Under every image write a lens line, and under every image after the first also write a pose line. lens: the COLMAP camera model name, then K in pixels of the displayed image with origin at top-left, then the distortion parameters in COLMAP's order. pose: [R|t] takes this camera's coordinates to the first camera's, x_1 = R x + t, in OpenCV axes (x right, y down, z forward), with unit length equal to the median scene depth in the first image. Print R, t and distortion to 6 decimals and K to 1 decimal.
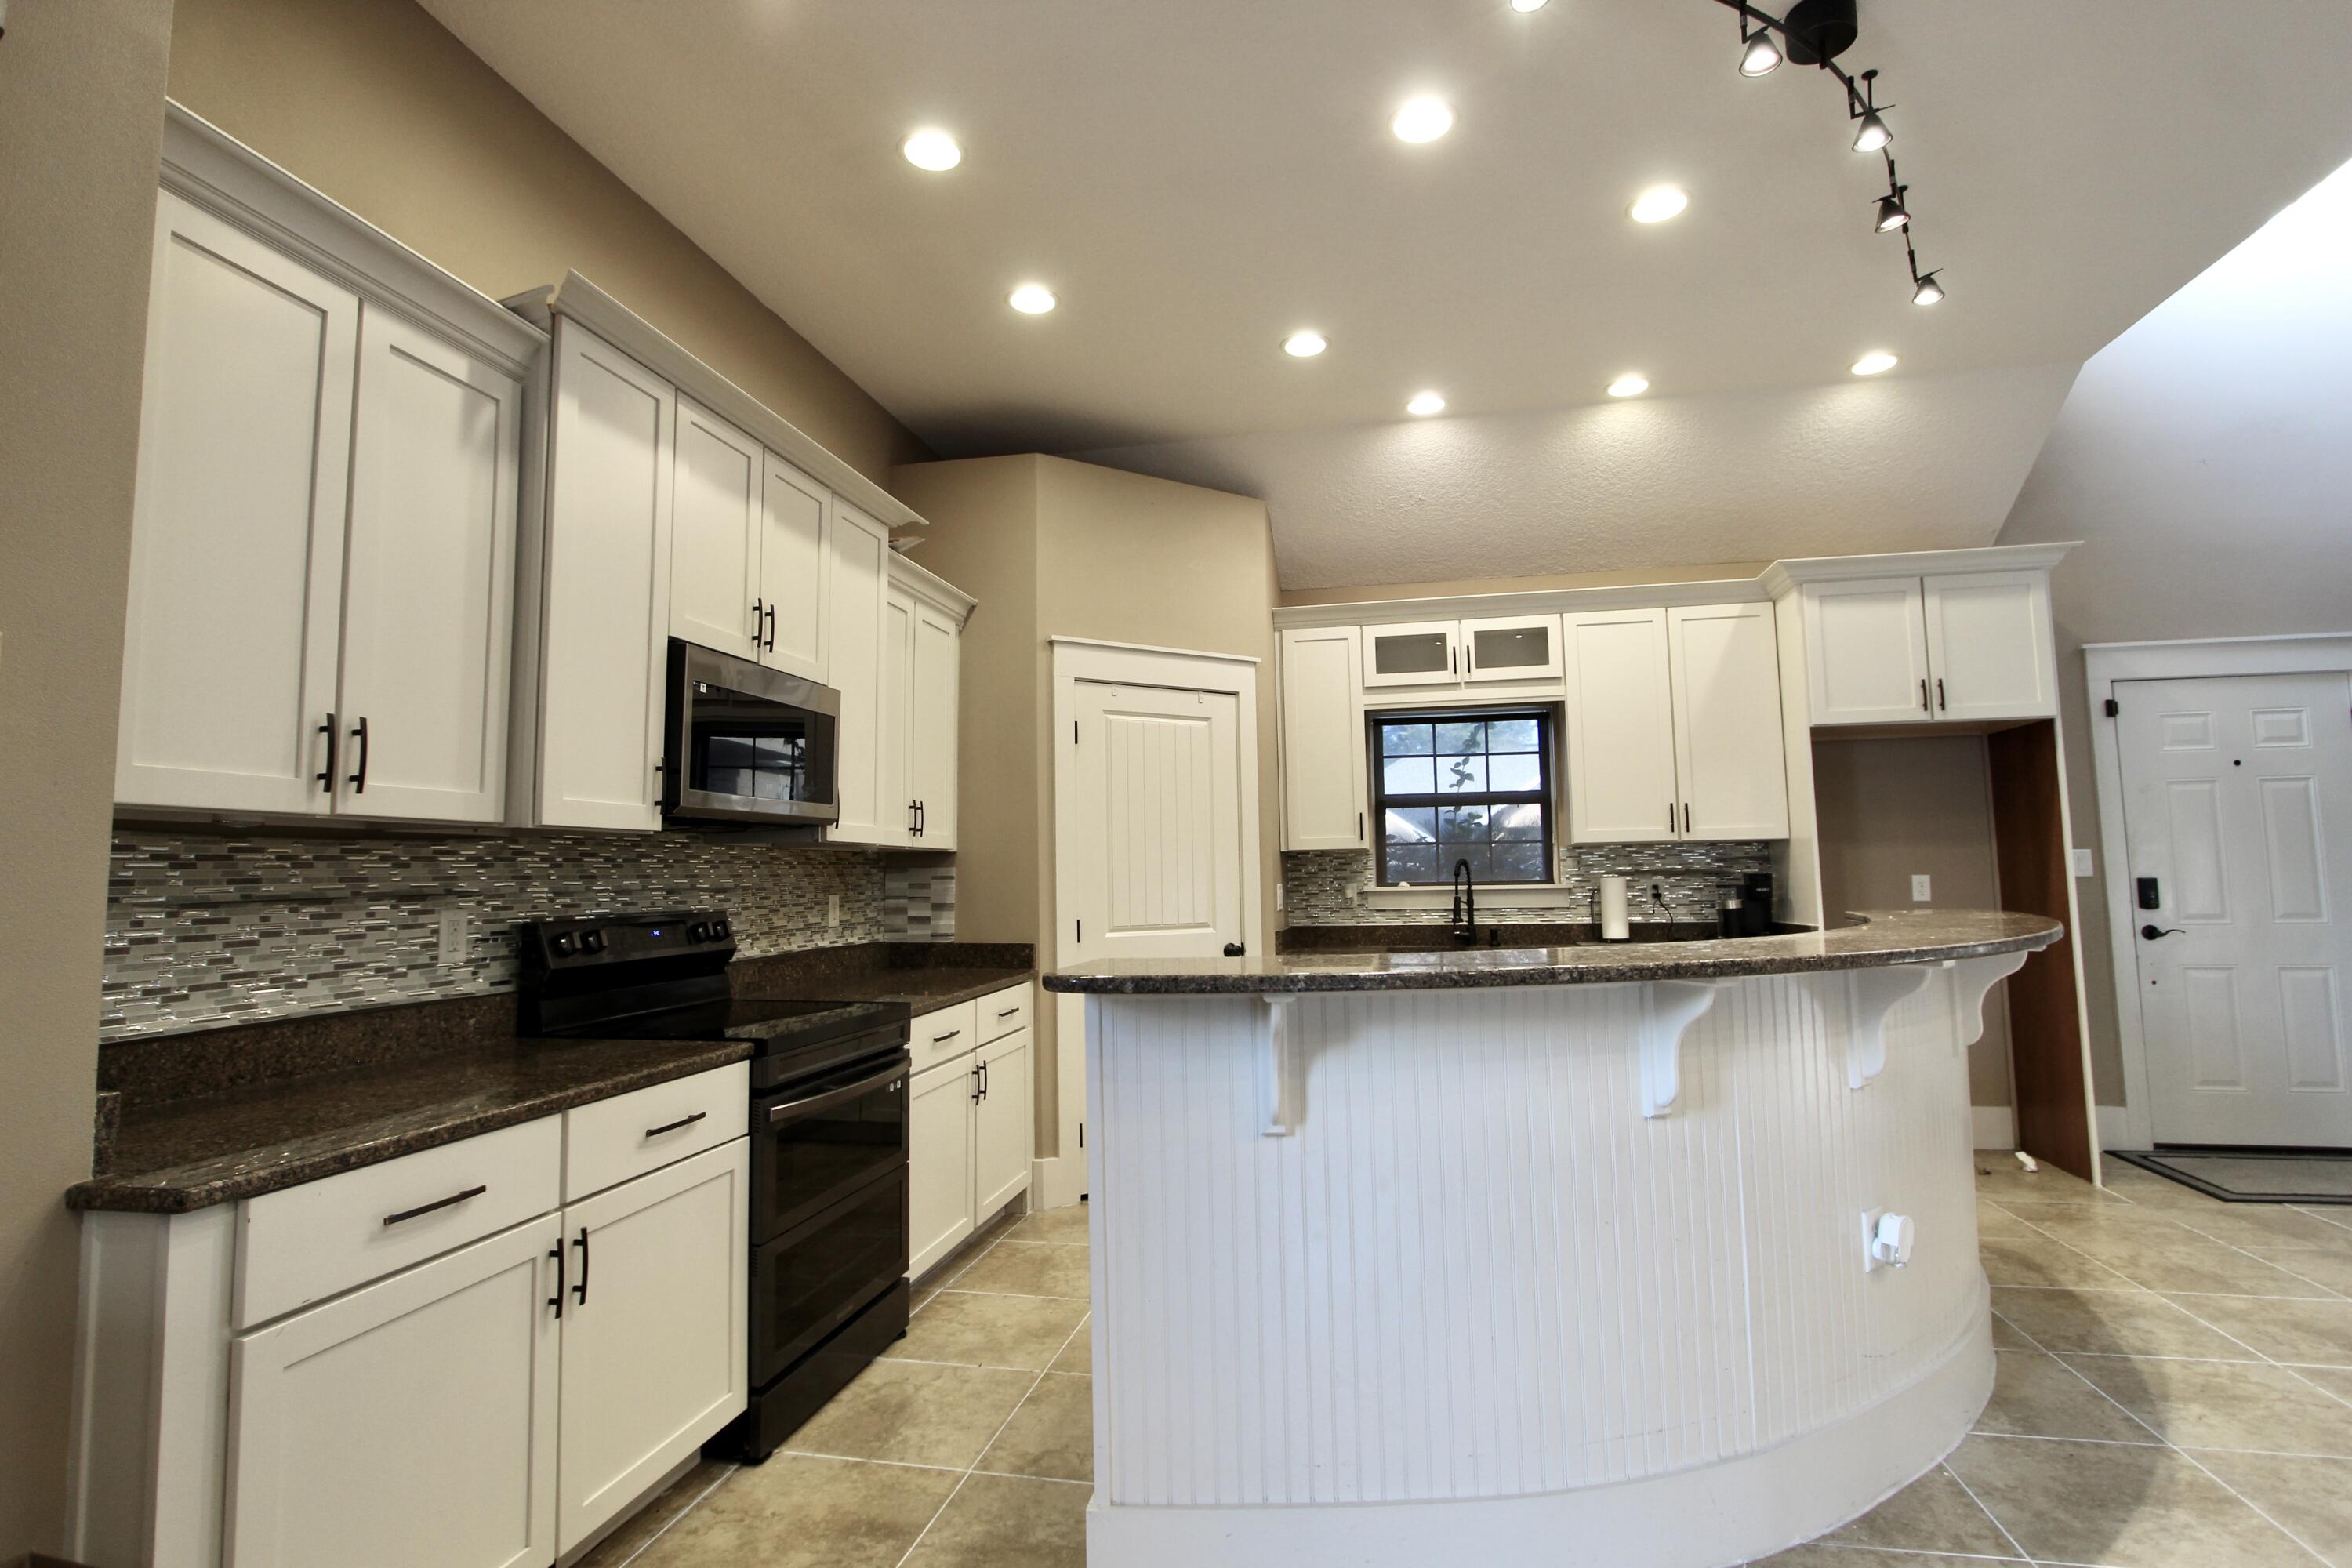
lens RADIAL K [[1163.7, 0, 1177.9], [0, 1163.7, 773.6], [0, 0, 1]] dist [-0.011471, 0.001228]
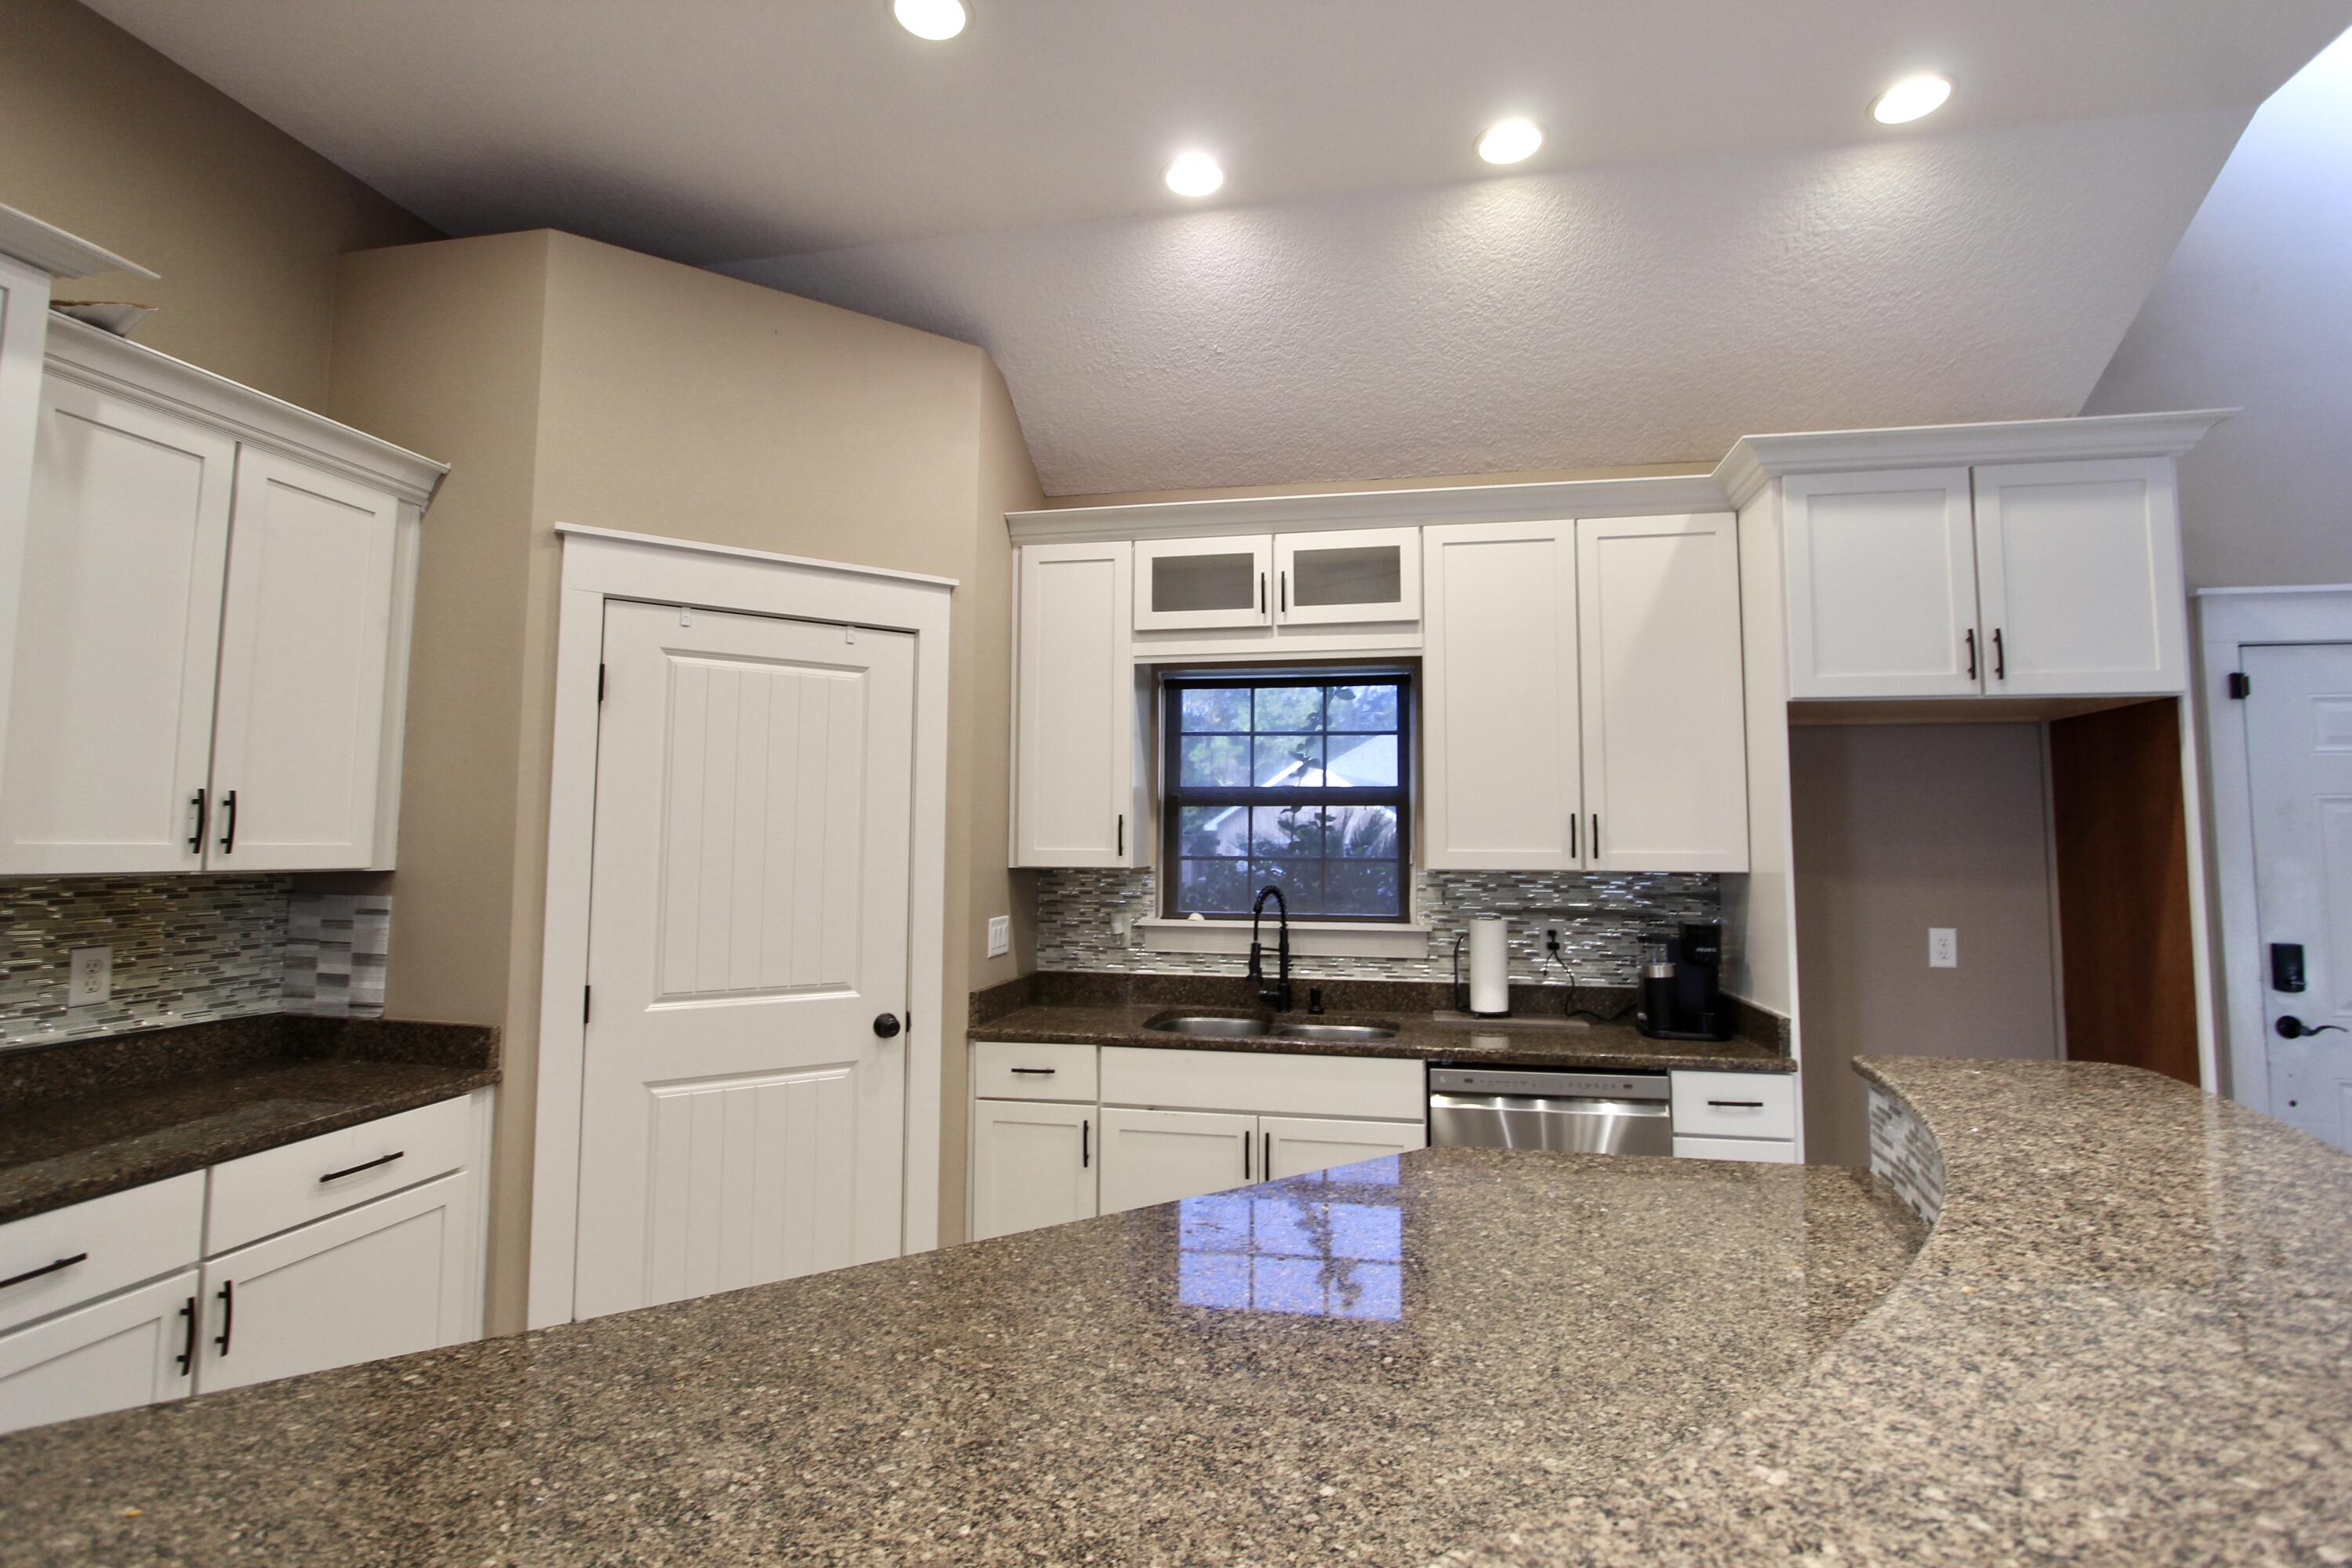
lens RADIAL K [[1093.0, 0, 1185.3], [0, 1093.0, 762.8], [0, 0, 1]] dist [-0.014583, 0.001490]
pose [[0.999715, 0.023599, 0.003498, 0.223858], [-0.023651, 0.999602, 0.015376, -0.008547], [-0.003134, -0.015454, 0.999876, 0.422547]]
